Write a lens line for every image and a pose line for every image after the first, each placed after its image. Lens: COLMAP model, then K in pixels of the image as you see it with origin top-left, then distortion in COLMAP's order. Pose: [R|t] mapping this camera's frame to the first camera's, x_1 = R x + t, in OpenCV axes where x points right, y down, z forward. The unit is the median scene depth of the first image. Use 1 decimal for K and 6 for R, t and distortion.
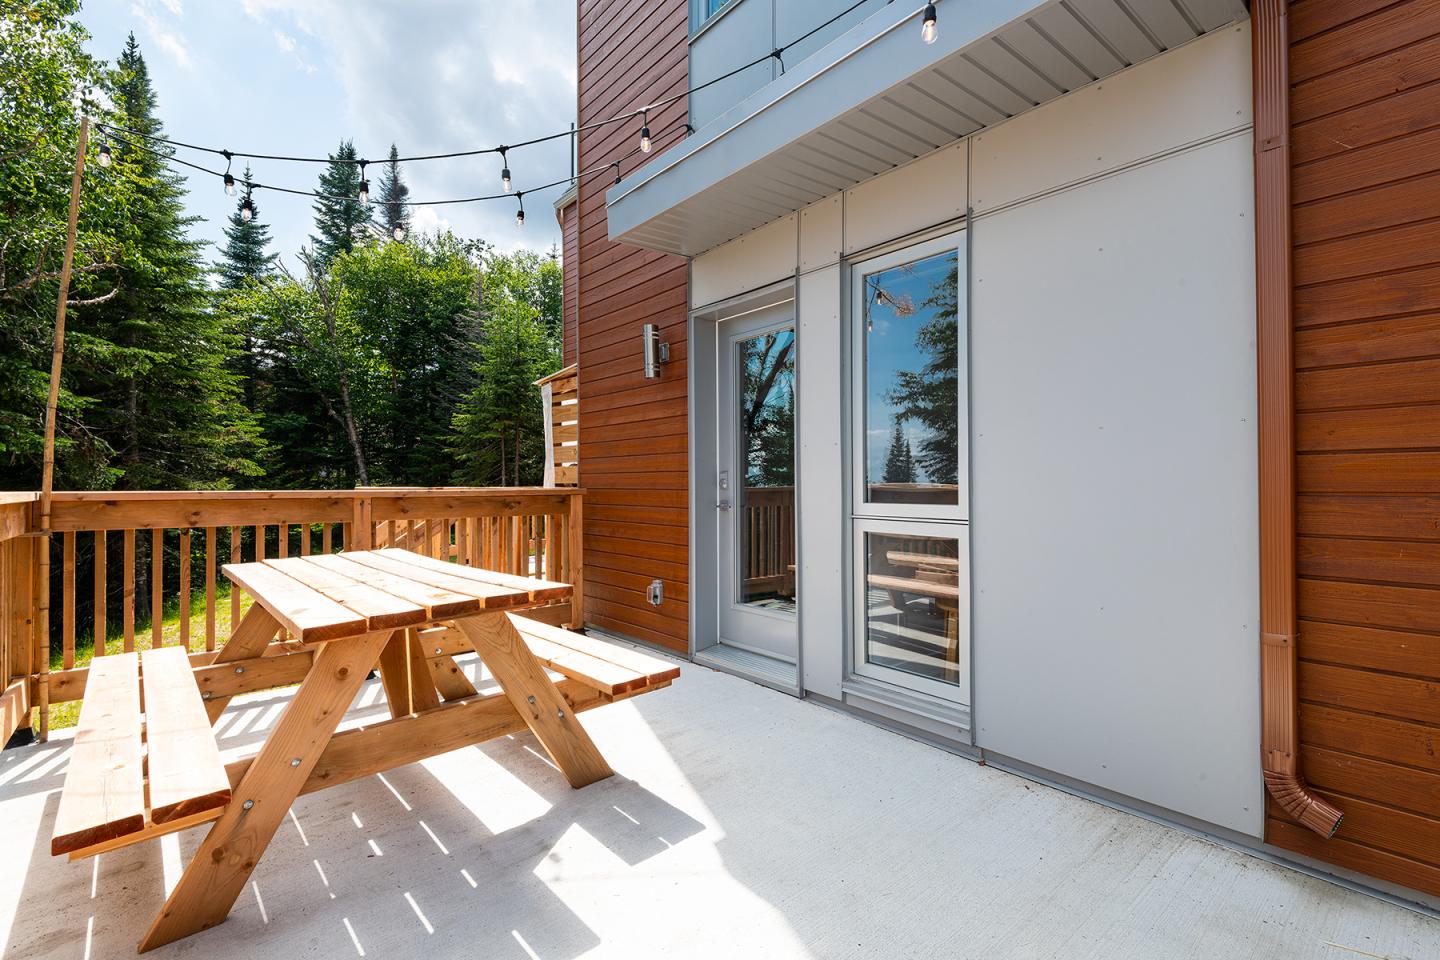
lens RADIAL K [[658.7, 0, 747.7], [0, 658.7, 469.3], [0, 0, 1]] dist [0.007356, -0.002104]
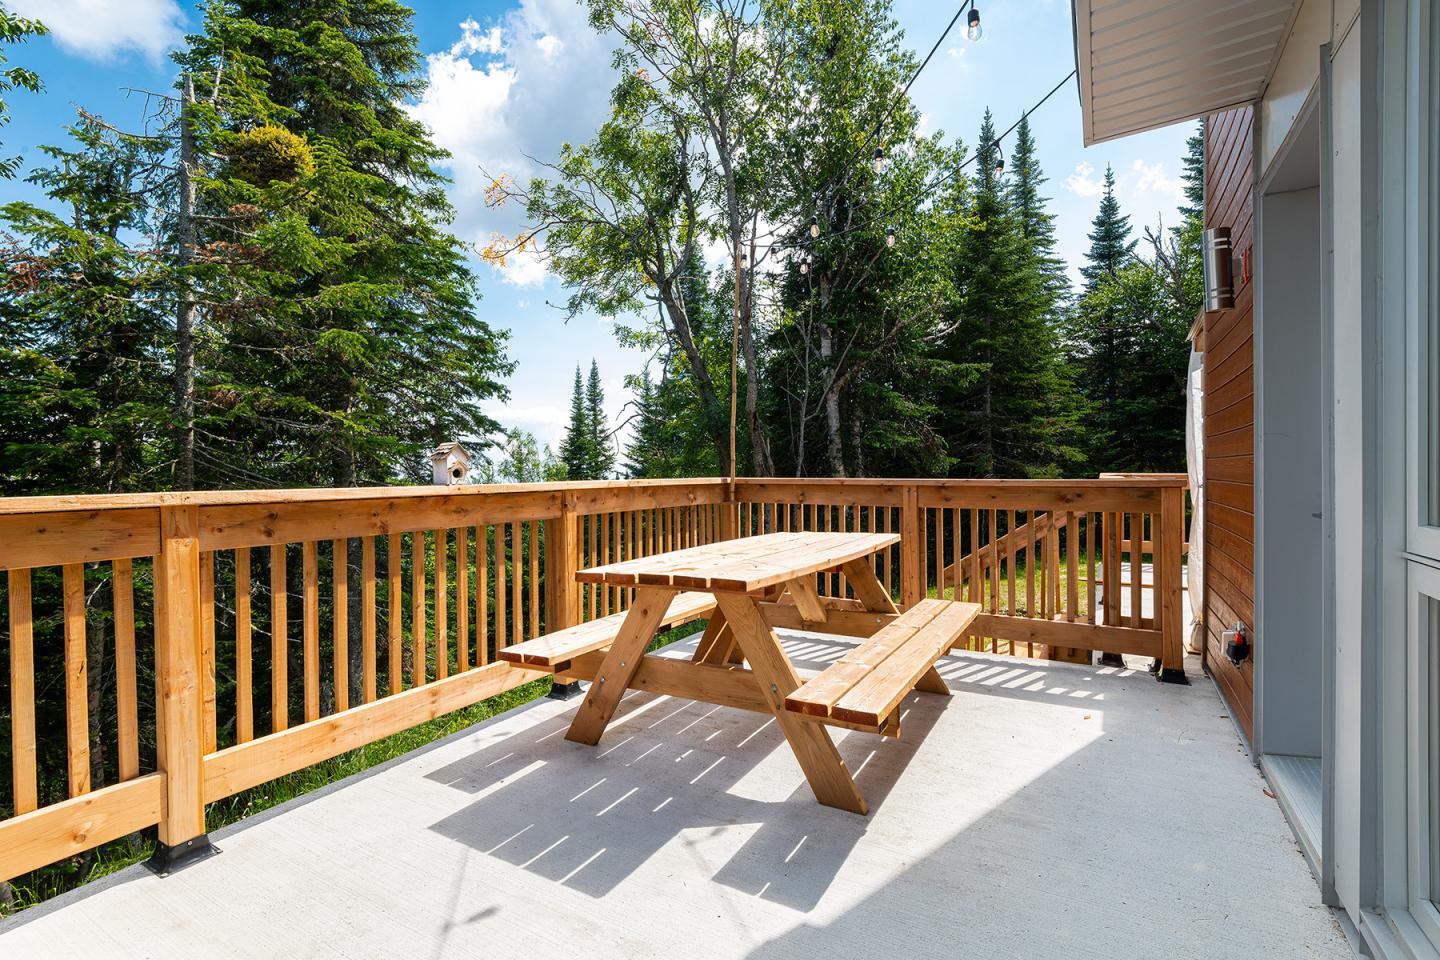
lens RADIAL K [[658.7, 0, 706.0], [0, 658.7, 477.5], [0, 0, 1]] dist [0.007356, -0.002104]
pose [[0.290445, 0.012034, -0.956816, 0.155746], [0.023897, 0.999518, 0.019826, -0.000019], [0.956593, -0.028624, 0.290018, 0.152373]]
